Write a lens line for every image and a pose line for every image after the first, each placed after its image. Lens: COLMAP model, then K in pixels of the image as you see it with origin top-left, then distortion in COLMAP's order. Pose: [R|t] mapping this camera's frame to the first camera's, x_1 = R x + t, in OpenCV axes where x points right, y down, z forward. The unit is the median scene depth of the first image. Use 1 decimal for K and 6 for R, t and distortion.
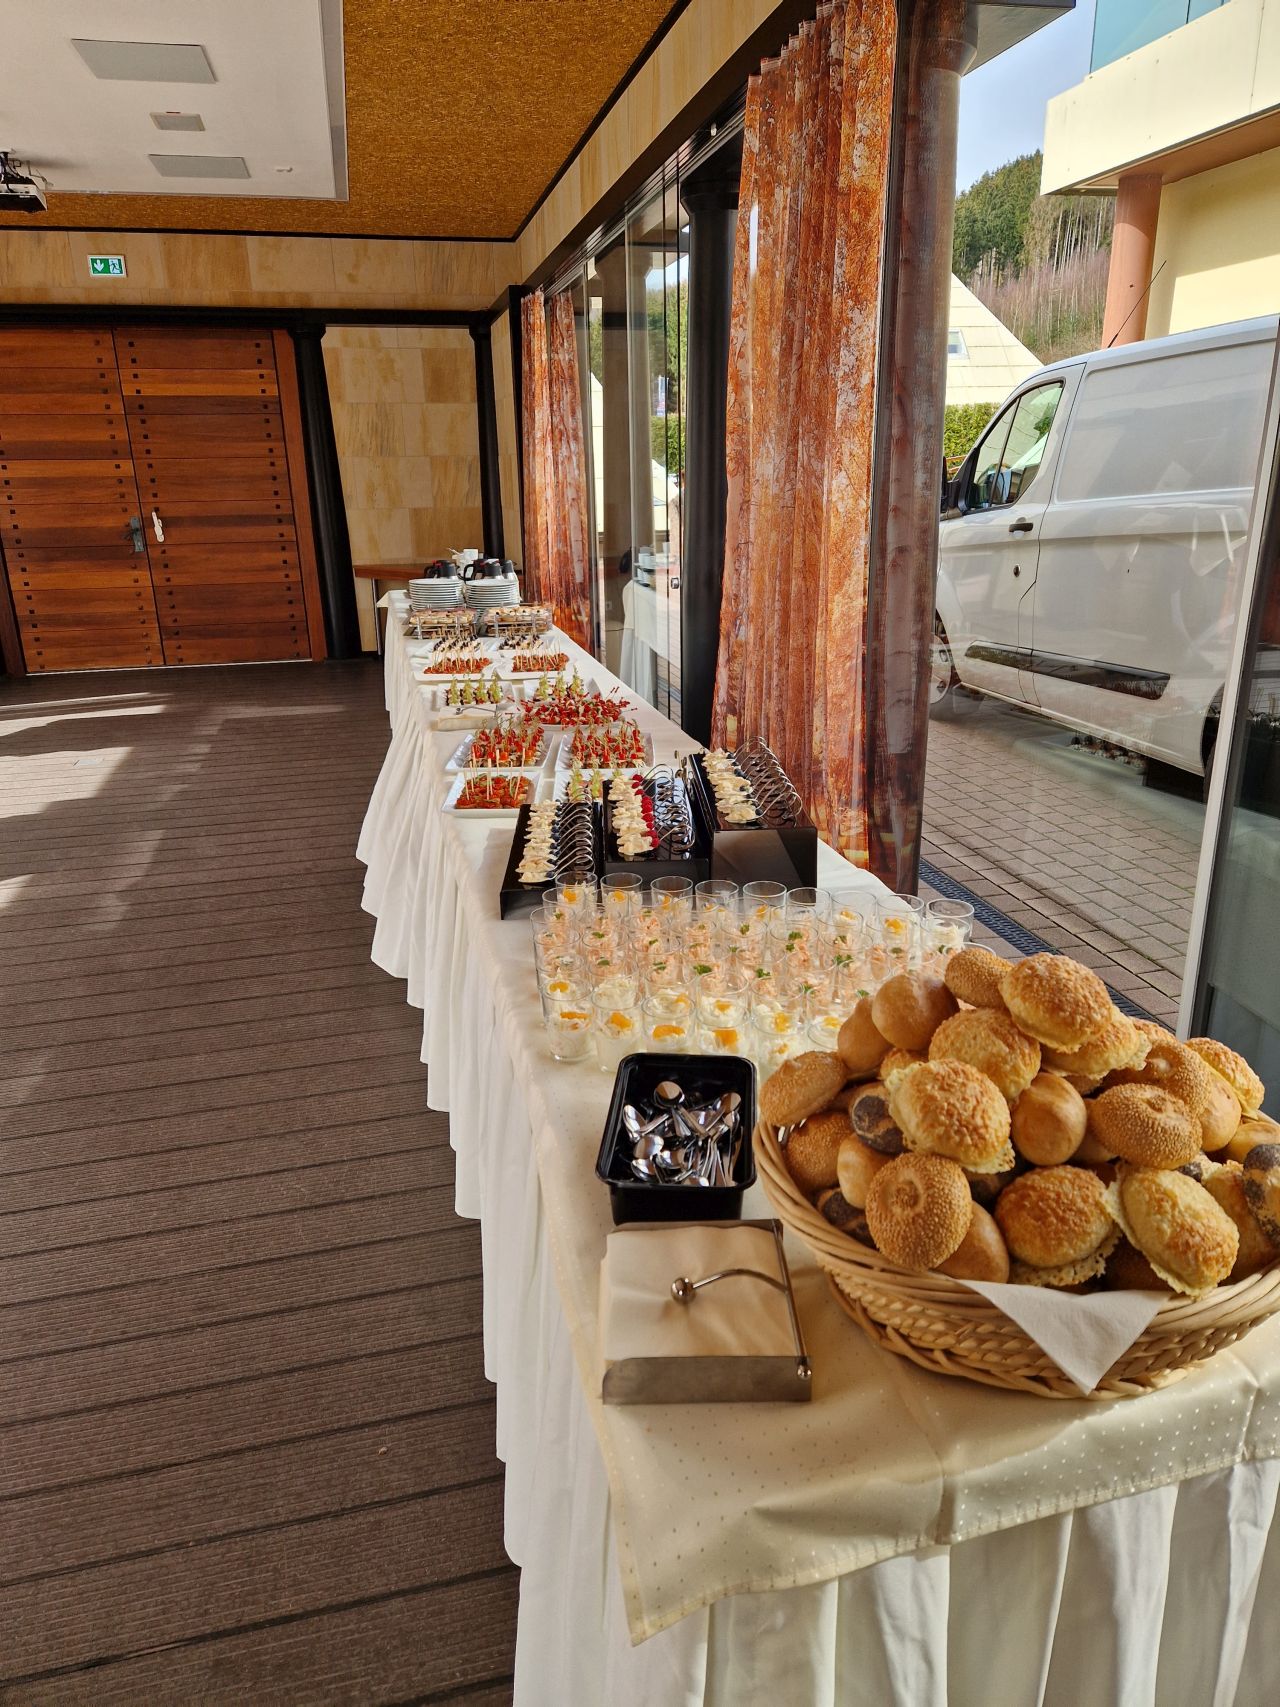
lens RADIAL K [[1134.5, 0, 643.2], [0, 1134.5, 845.6], [0, 0, 1]] dist [-0.007654, -0.004352]
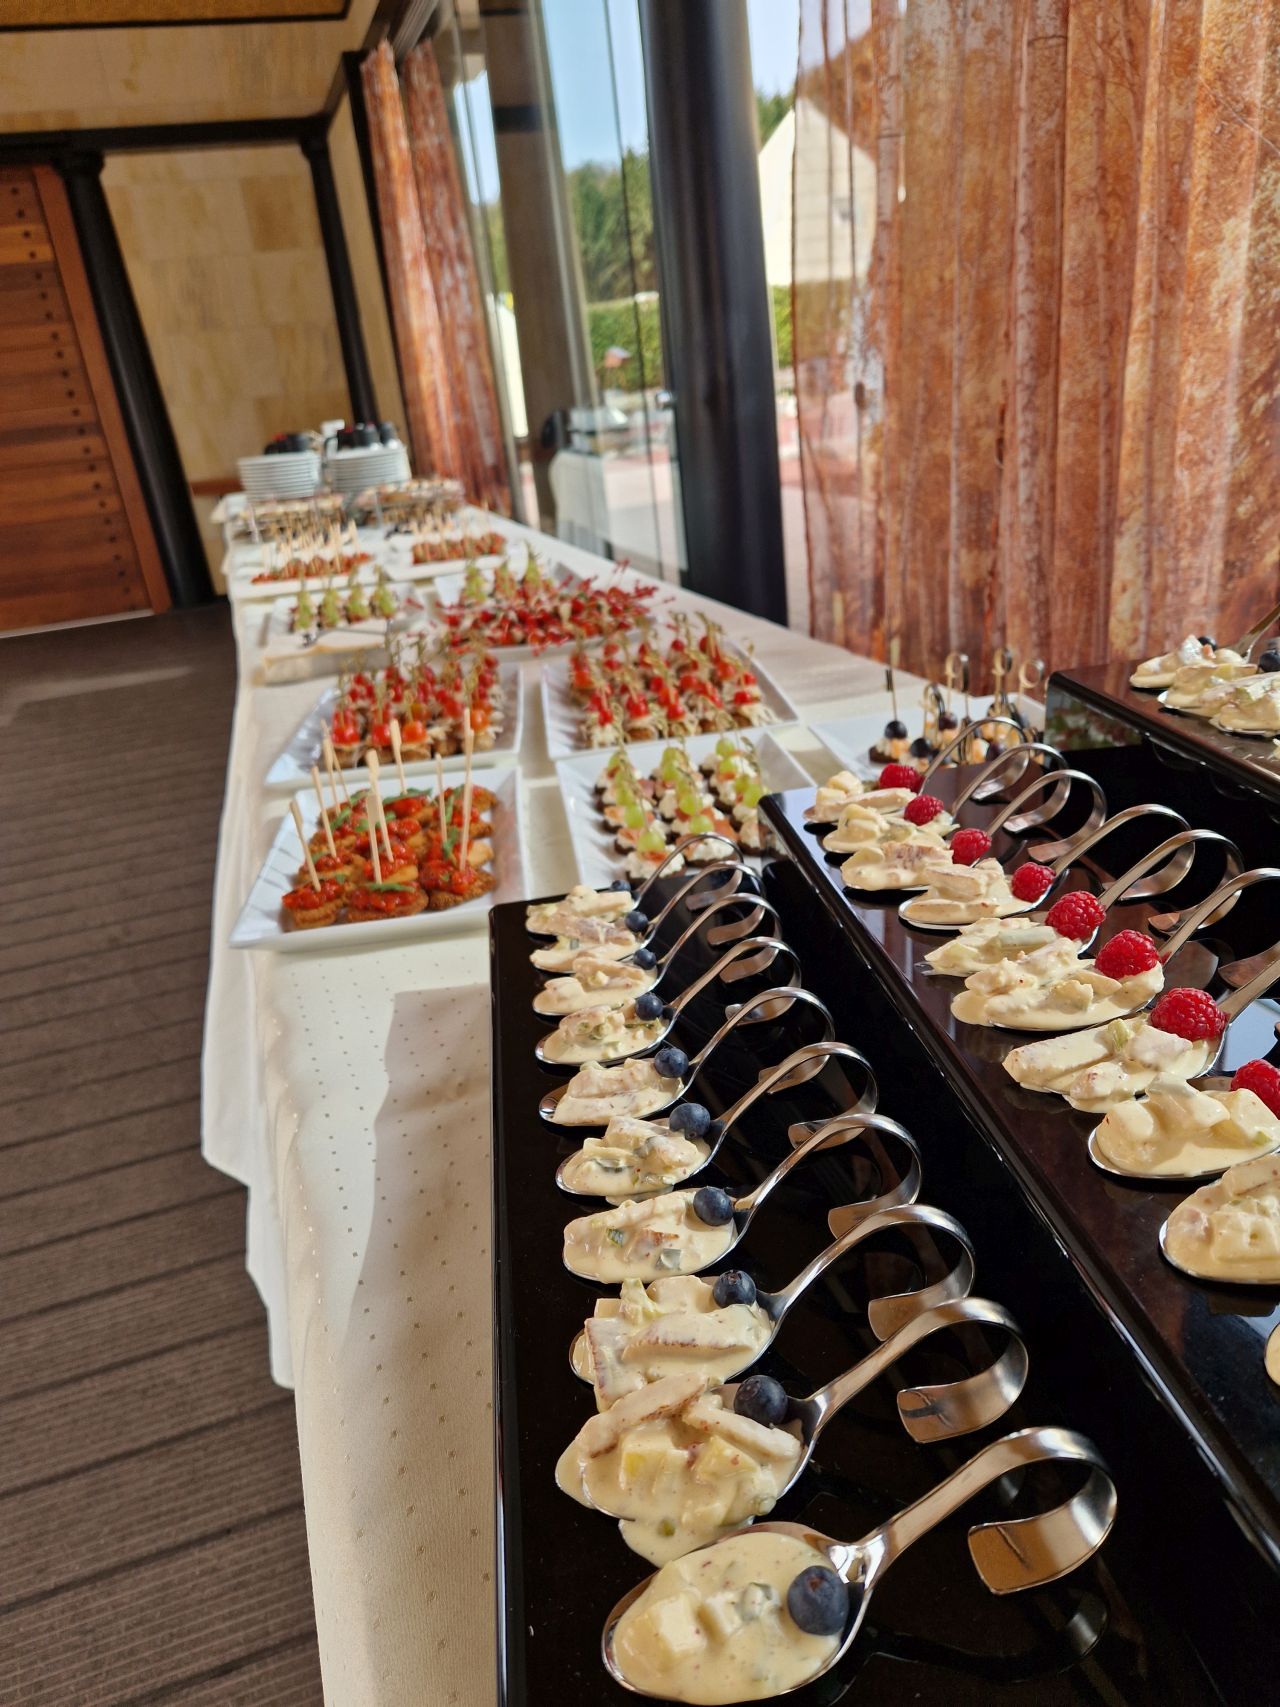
lens RADIAL K [[1134.5, 0, 642.5], [0, 1134.5, 864.8], [0, 0, 1]] dist [-0.007654, -0.004352]
pose [[0.991882, -0.114084, 0.056164, -0.040250], [0.109420, 0.990763, 0.080096, -0.031588], [-0.064783, -0.073301, 0.995204, 0.337581]]
